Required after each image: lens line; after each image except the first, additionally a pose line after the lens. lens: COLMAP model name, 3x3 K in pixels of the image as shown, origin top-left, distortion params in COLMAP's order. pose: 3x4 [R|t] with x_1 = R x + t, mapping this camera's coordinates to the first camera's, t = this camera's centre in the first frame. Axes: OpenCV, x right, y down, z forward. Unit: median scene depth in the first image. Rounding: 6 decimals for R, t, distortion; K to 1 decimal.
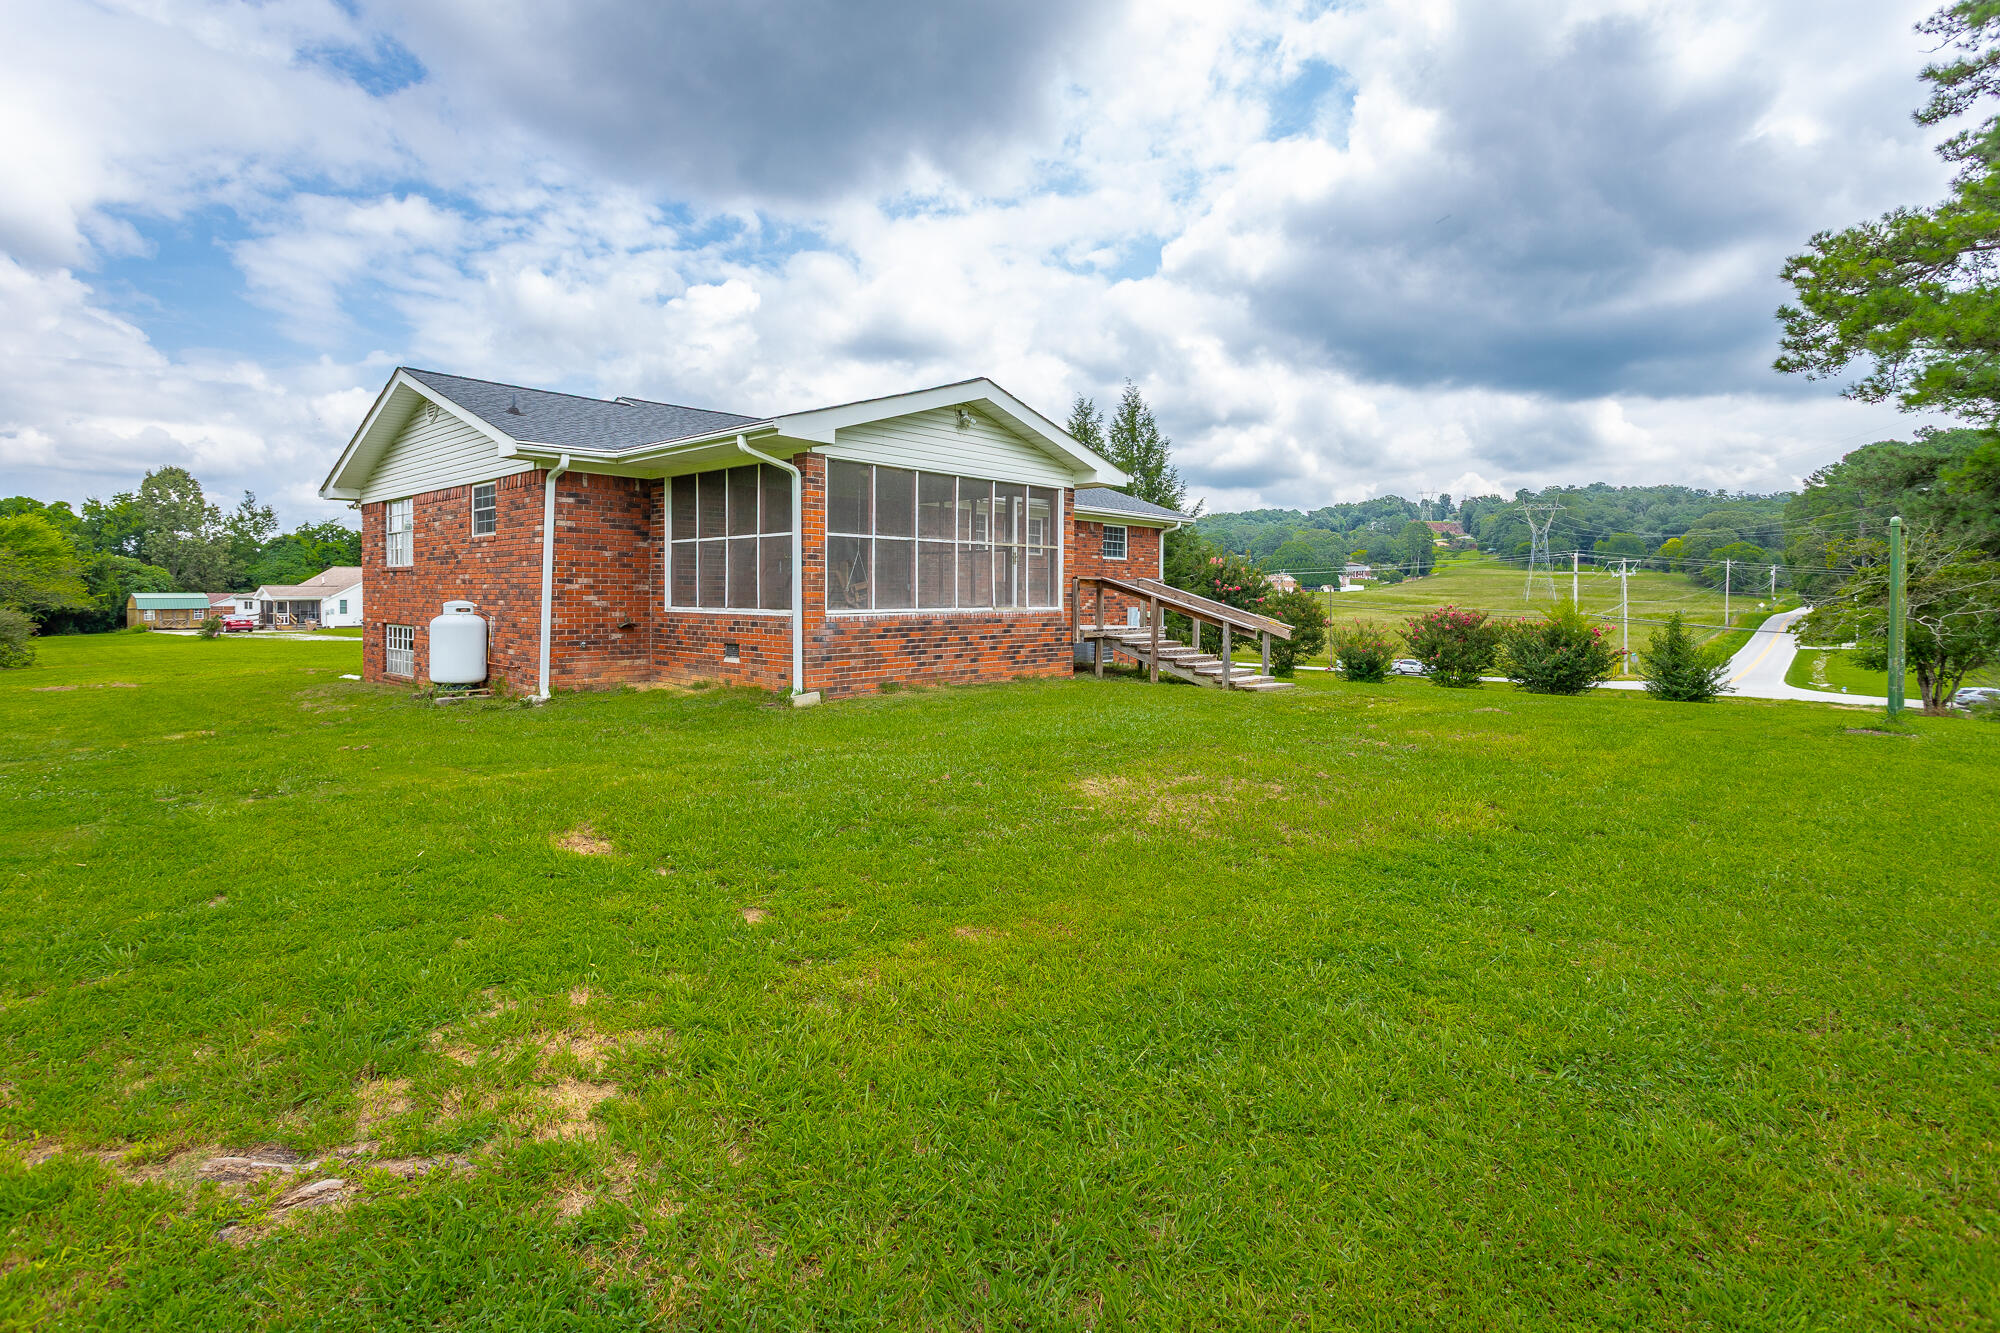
lens RADIAL K [[944.5, 0, 1002.7], [0, 944.5, 585.1], [0, 0, 1]] dist [-0.014620, -0.001502]
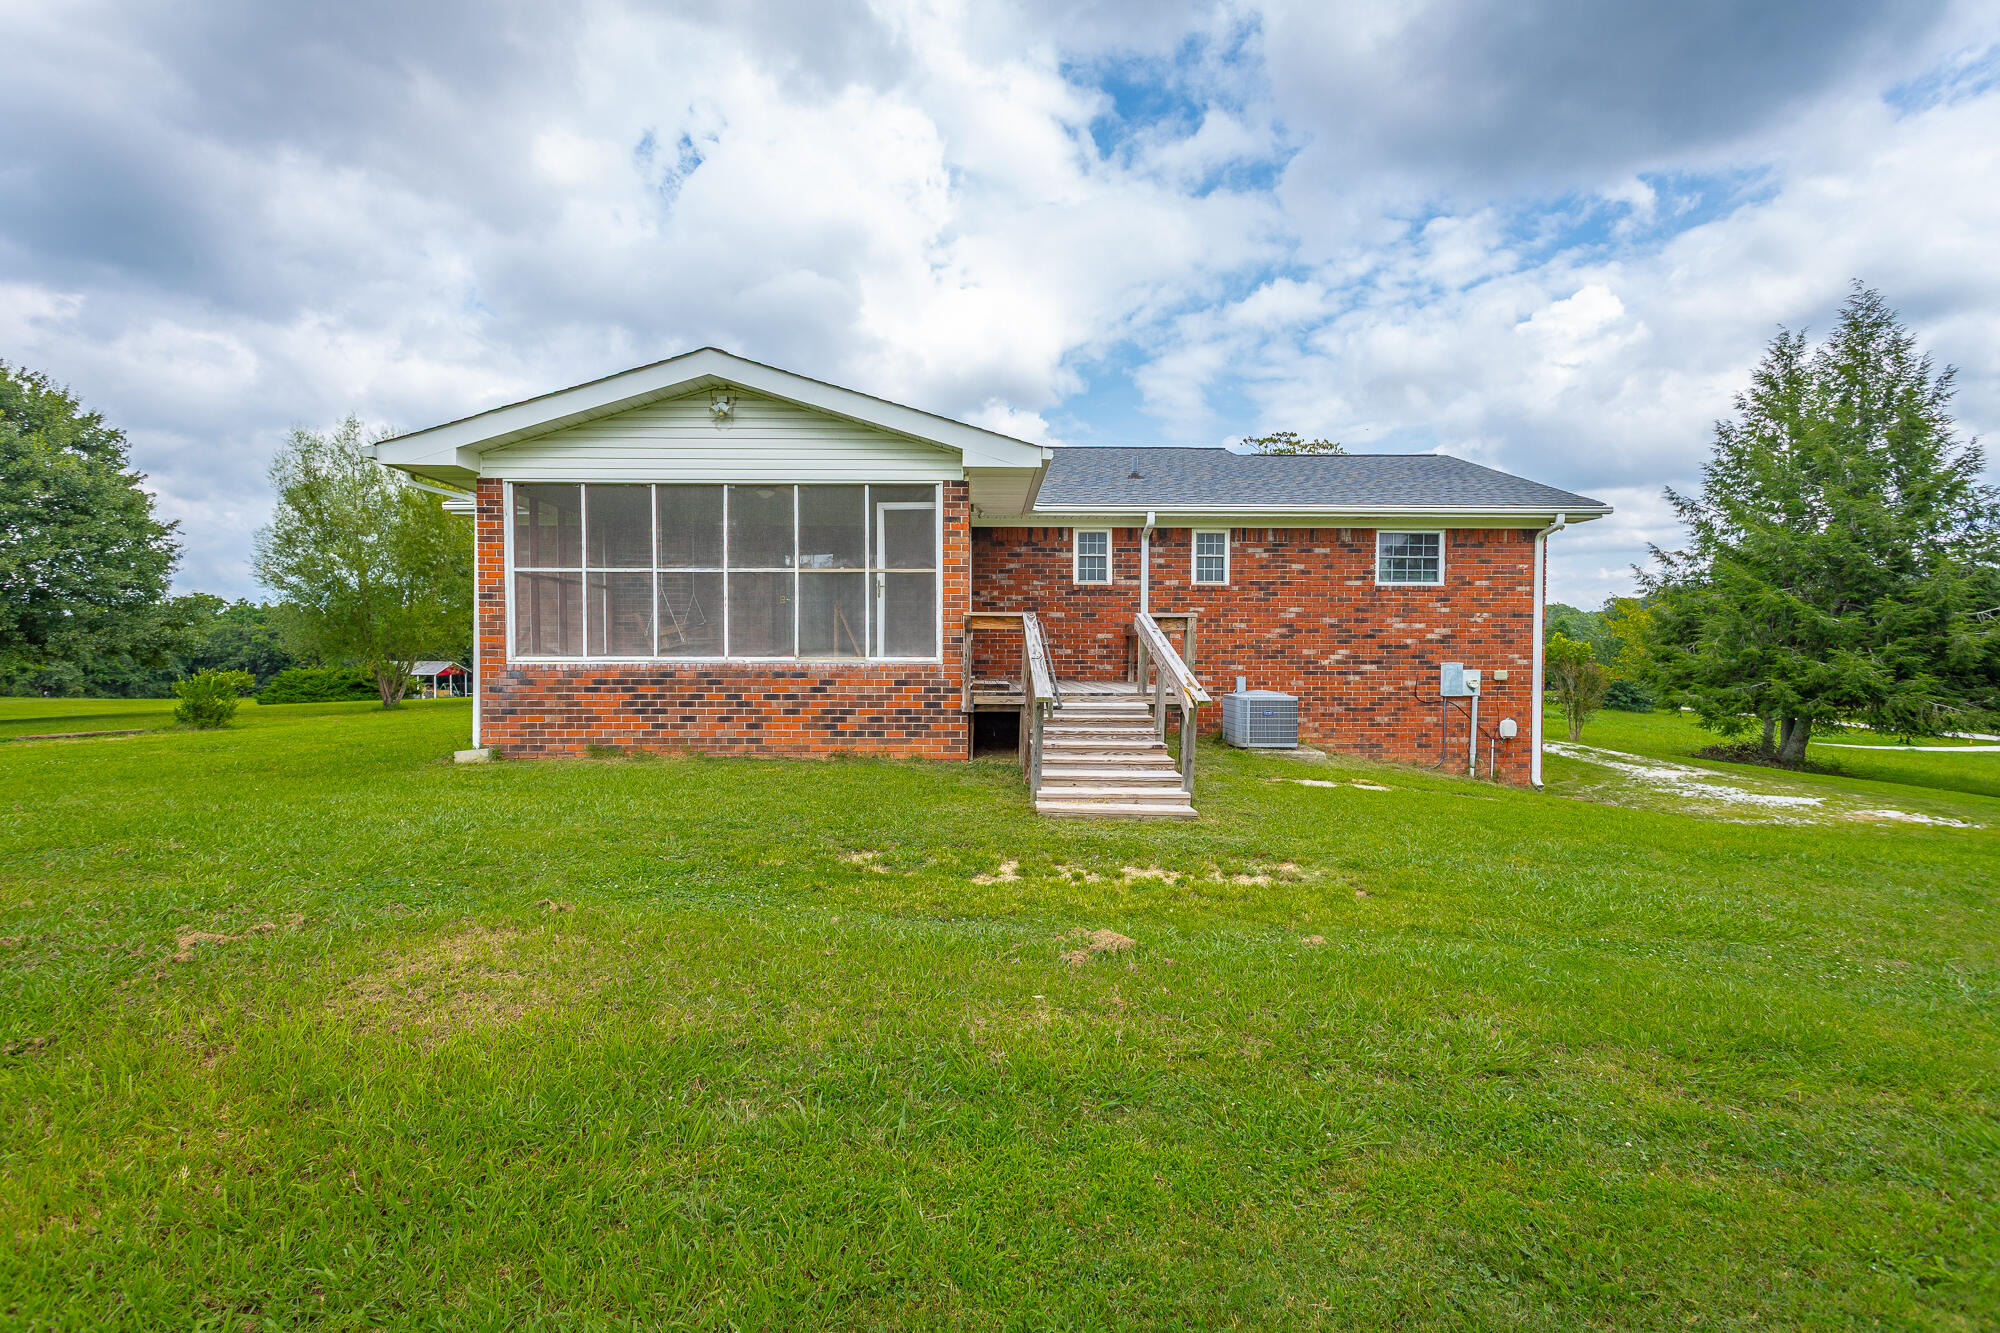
lens RADIAL K [[944.5, 0, 985.7], [0, 944.5, 656.1], [0, 0, 1]] dist [-0.014620, -0.001502]
pose [[0.671656, 0.009099, -0.740807, 0.669341], [0.007032, 0.999801, 0.018656, 0.010970], [0.740830, -0.017740, 0.671459, 0.647564]]
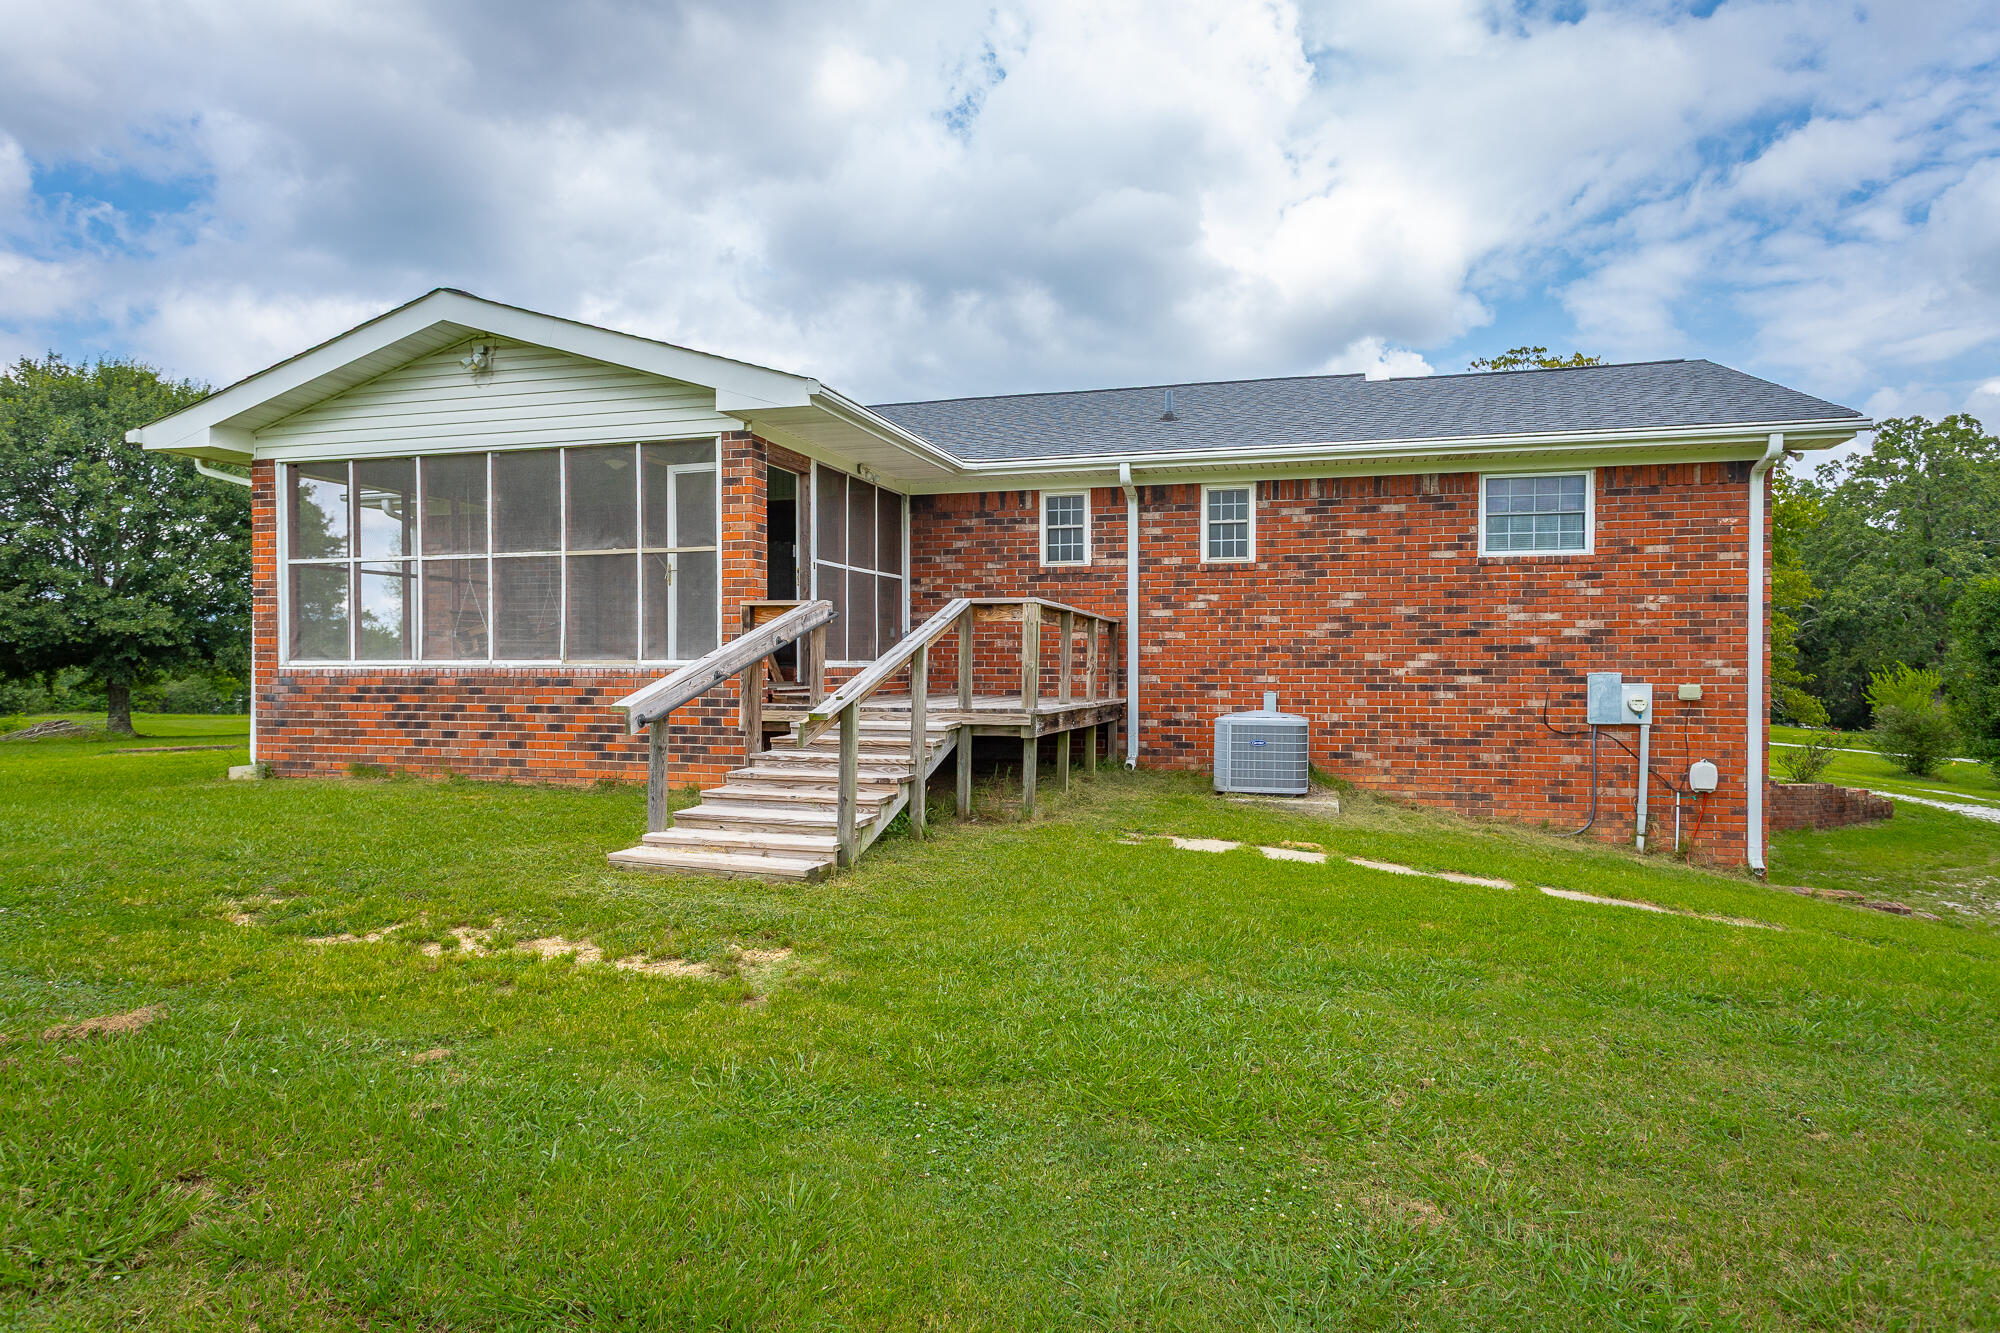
lens RADIAL K [[1182.2, 0, 991.0], [0, 1182.2, 665.8], [0, 0, 1]] dist [-0.017515, 0.000072]
pose [[0.432213, 0.002235, -0.901769, 0.820835], [0.010416, 0.999918, 0.007471, 0.025811], [0.901711, -0.012622, 0.432154, 0.971092]]
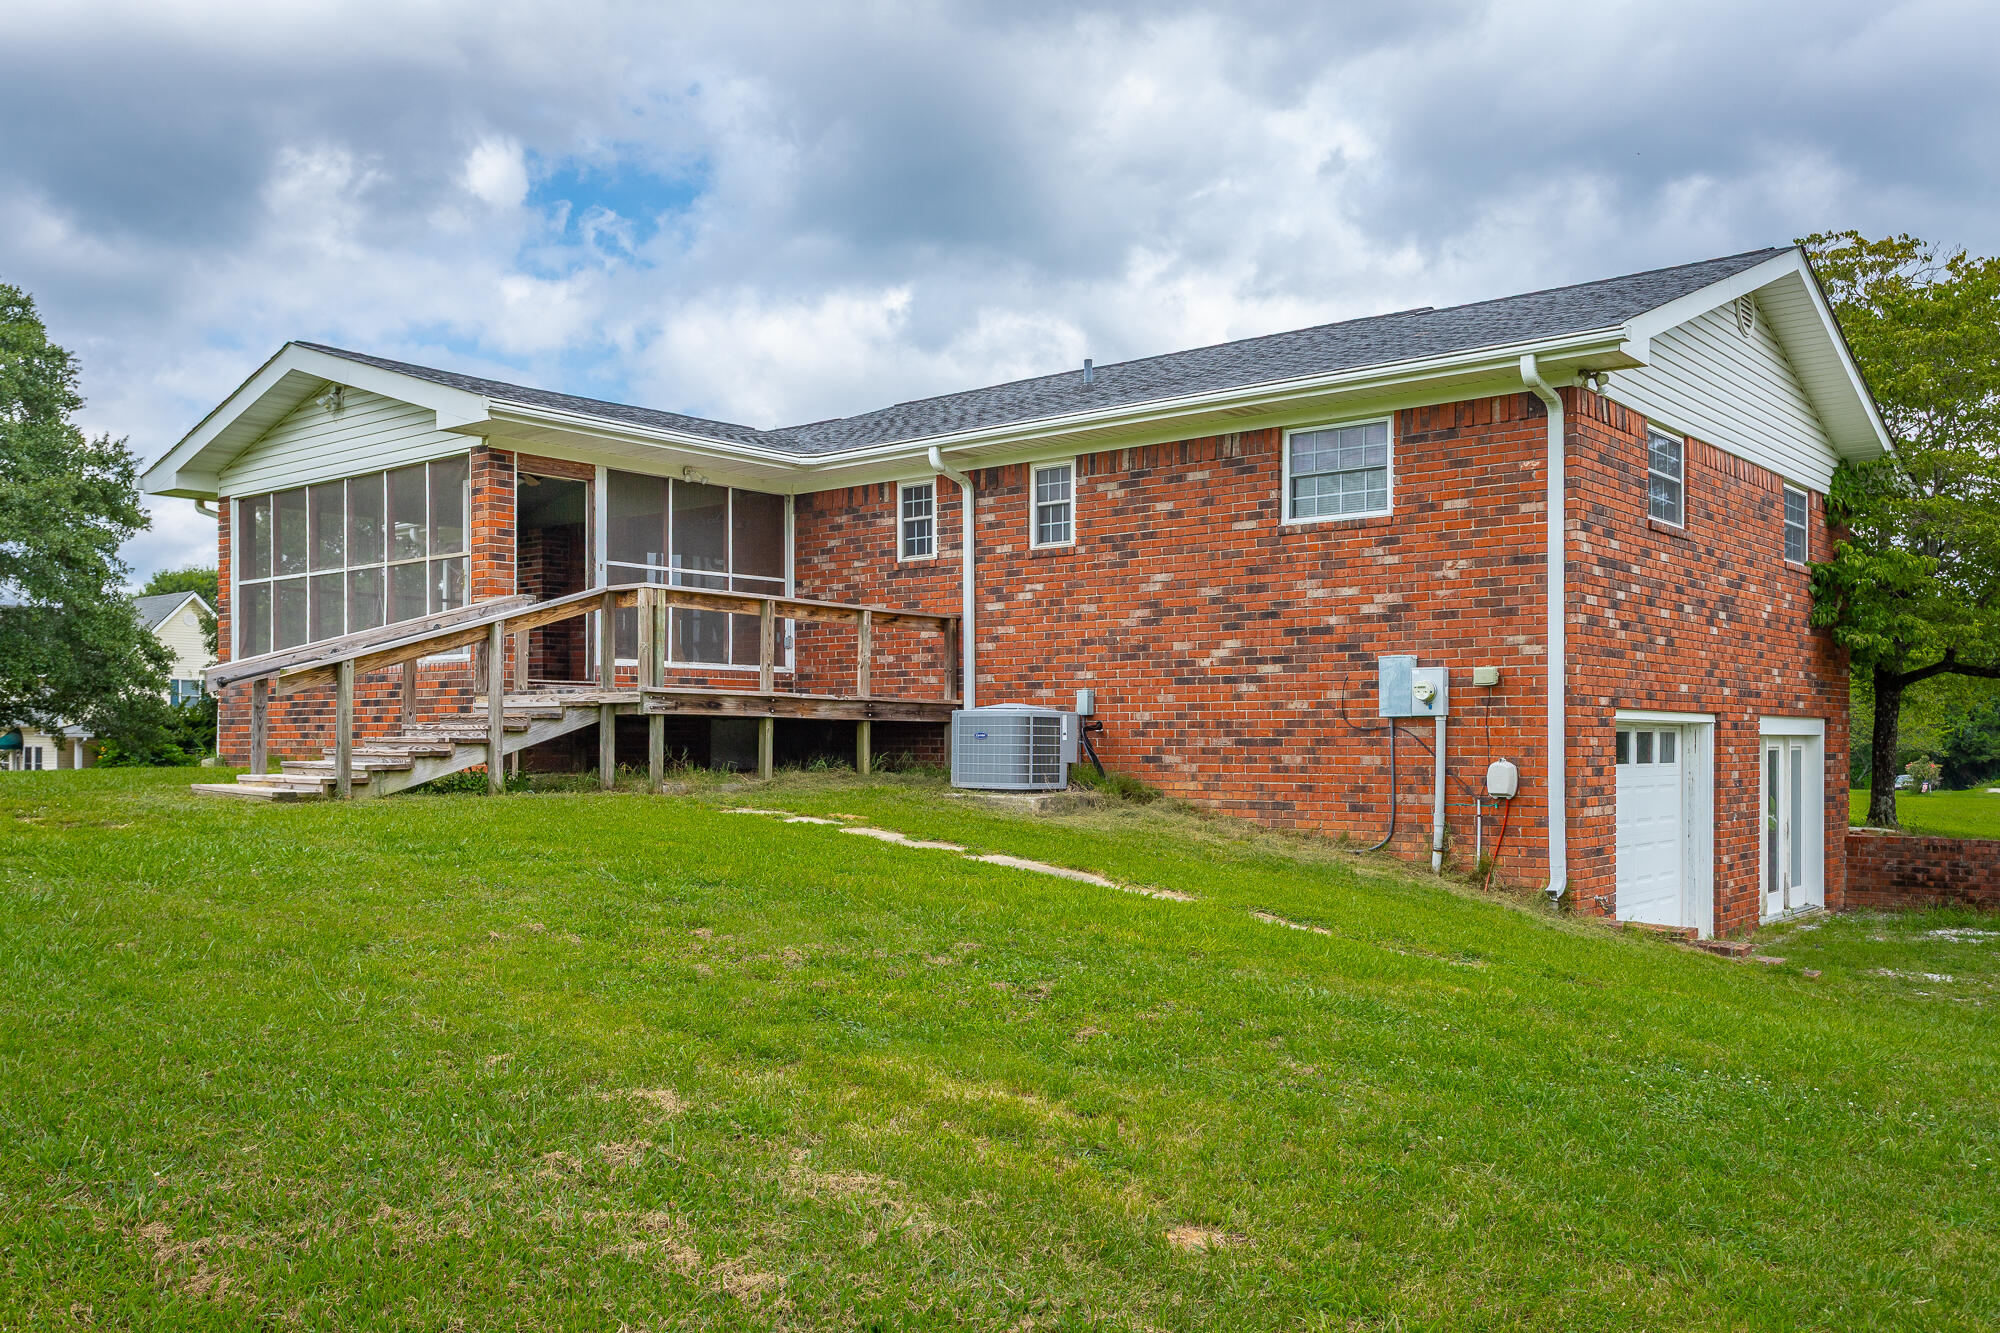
lens RADIAL K [[1702.5, 0, 993.2], [0, 1702.5, 732.3], [0, 0, 1]] dist [0.002689, -0.005518]
pose [[0.024884, -0.010019, -0.999640, 1.276725], [0.009817, 0.999904, -0.009777, 0.097089], [0.999642, -0.009571, 0.024980, 1.476366]]
